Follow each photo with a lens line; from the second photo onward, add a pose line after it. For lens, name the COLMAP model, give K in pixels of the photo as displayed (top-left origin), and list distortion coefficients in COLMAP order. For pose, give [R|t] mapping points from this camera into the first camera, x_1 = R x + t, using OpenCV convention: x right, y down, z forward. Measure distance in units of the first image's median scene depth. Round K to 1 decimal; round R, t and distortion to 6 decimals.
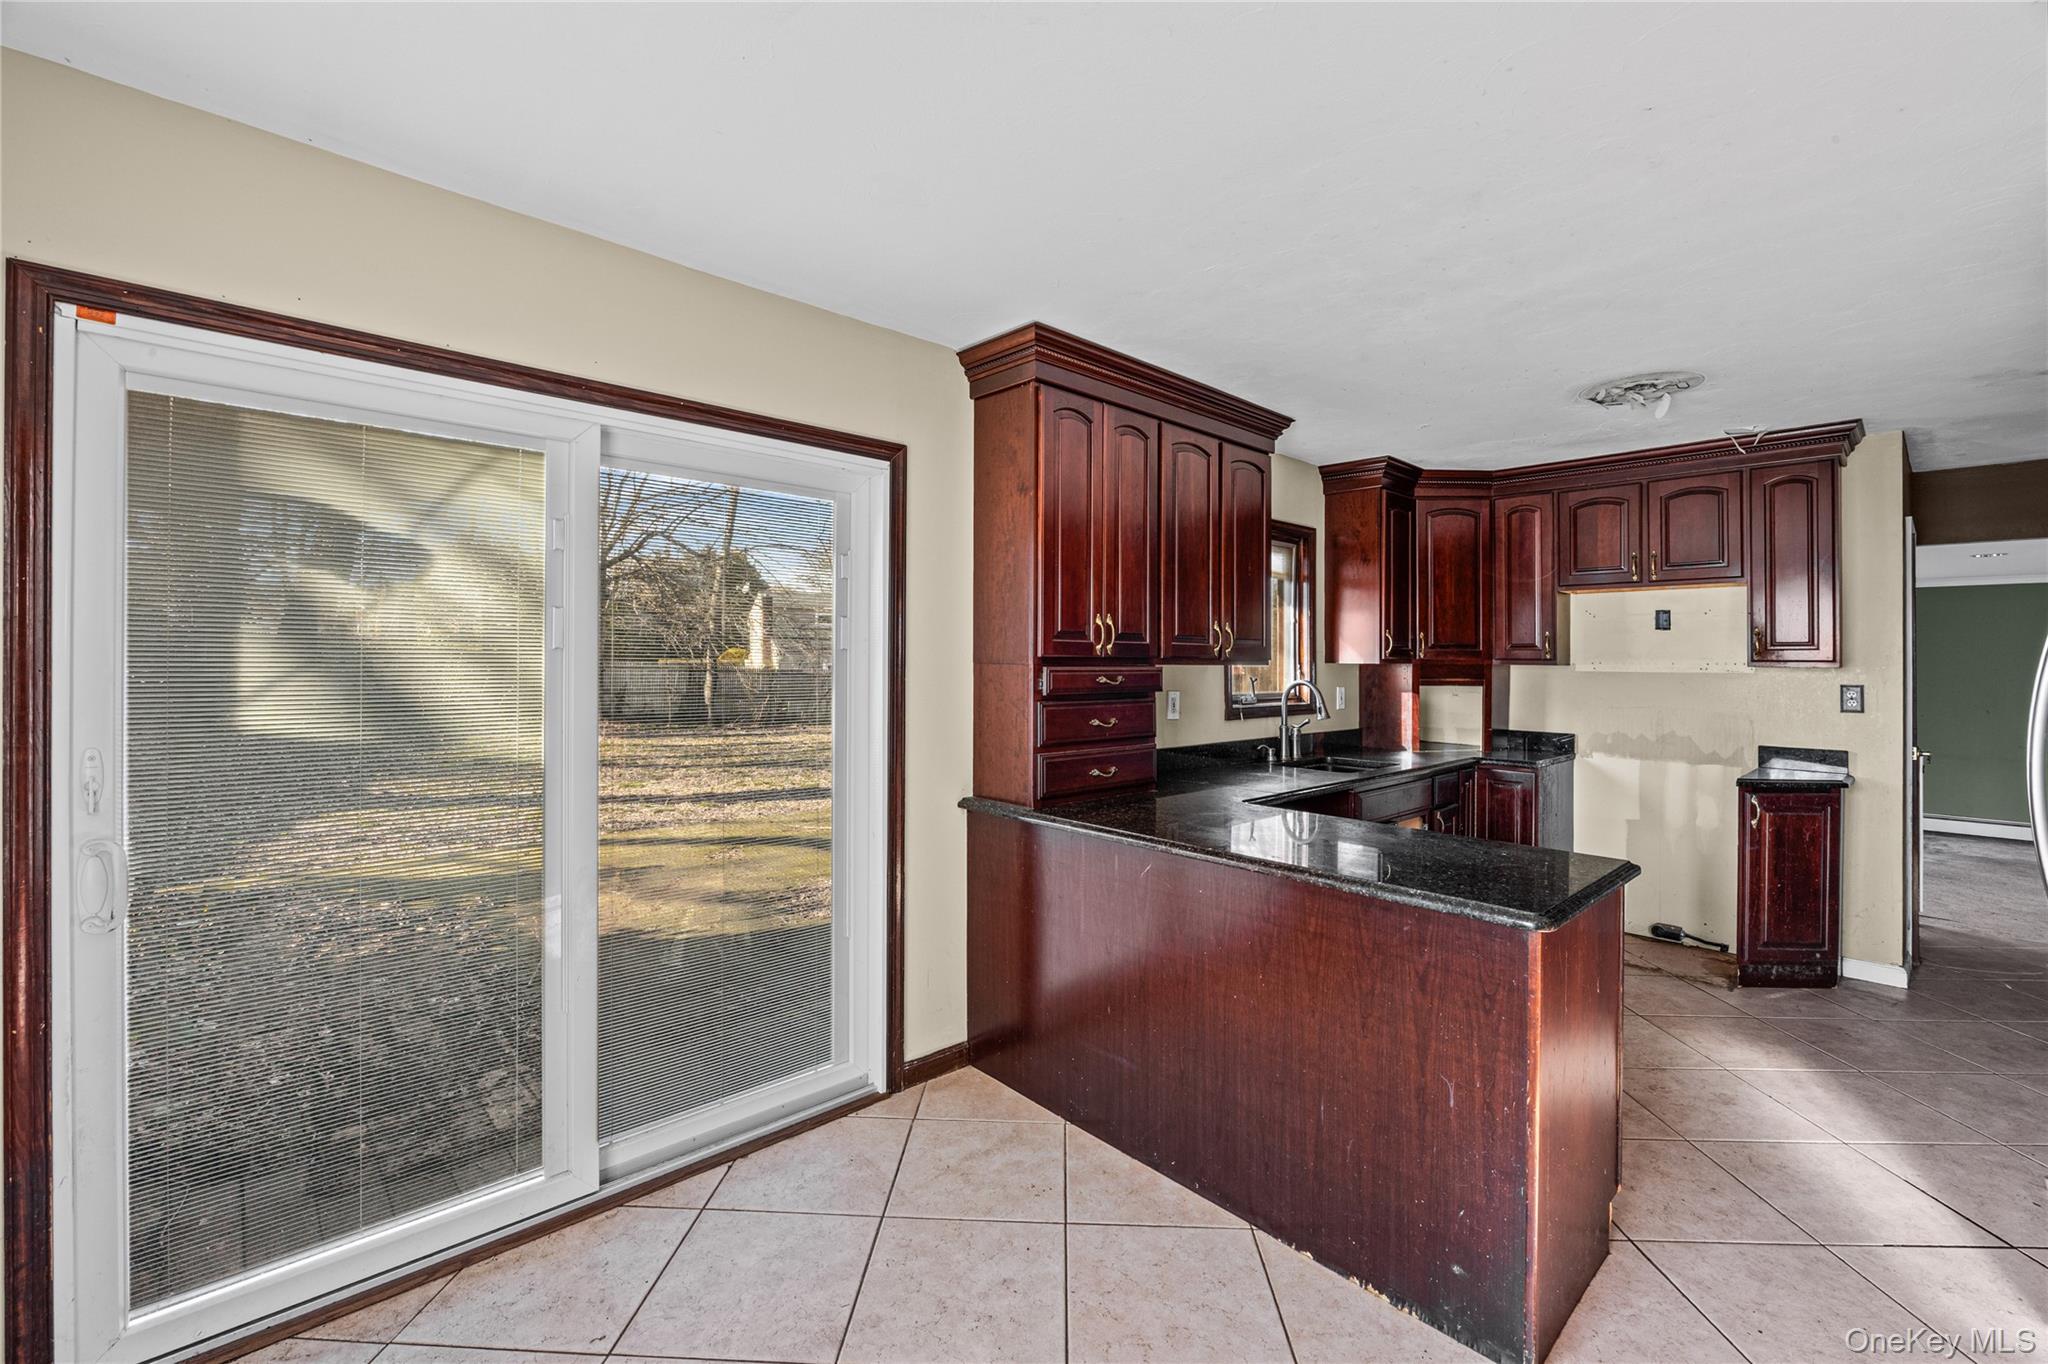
lens RADIAL K [[859.4, 0, 1023.2], [0, 859.4, 661.6], [0, 0, 1]] dist [-0.013511, -0.000014]
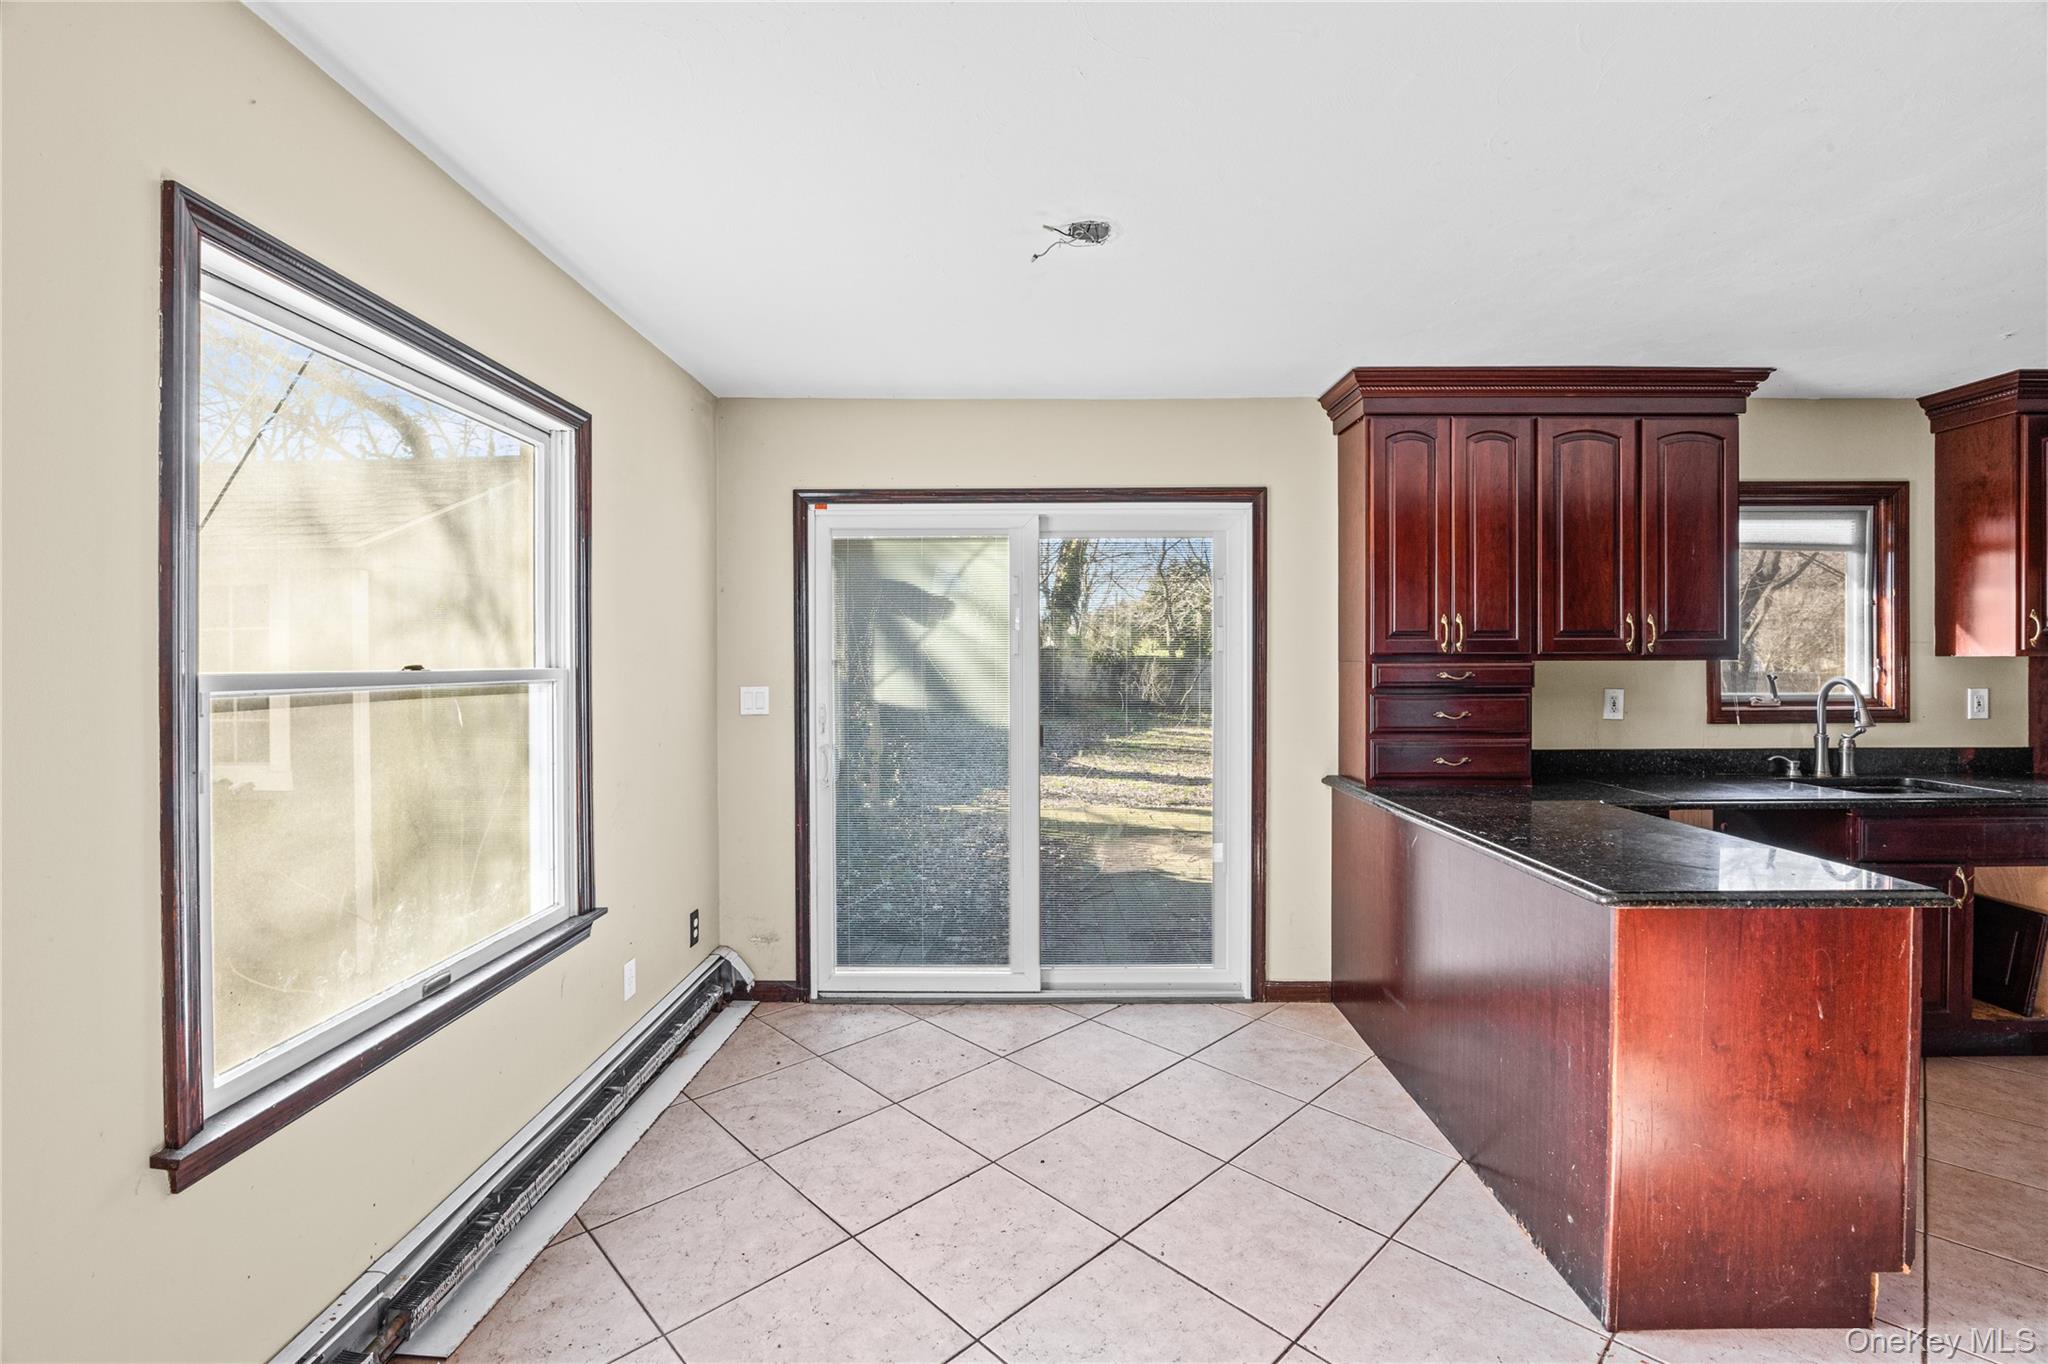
lens RADIAL K [[877.3, 0, 1029.5], [0, 877.3, 670.4], [0, 0, 1]] dist [-0.016439, 0.000642]
pose [[0.727542, -0.005480, -0.686041, 0.356101], [0.009297, 0.999955, 0.001871, 0.006163], [0.686000, -0.007739, 0.727560, -0.120407]]
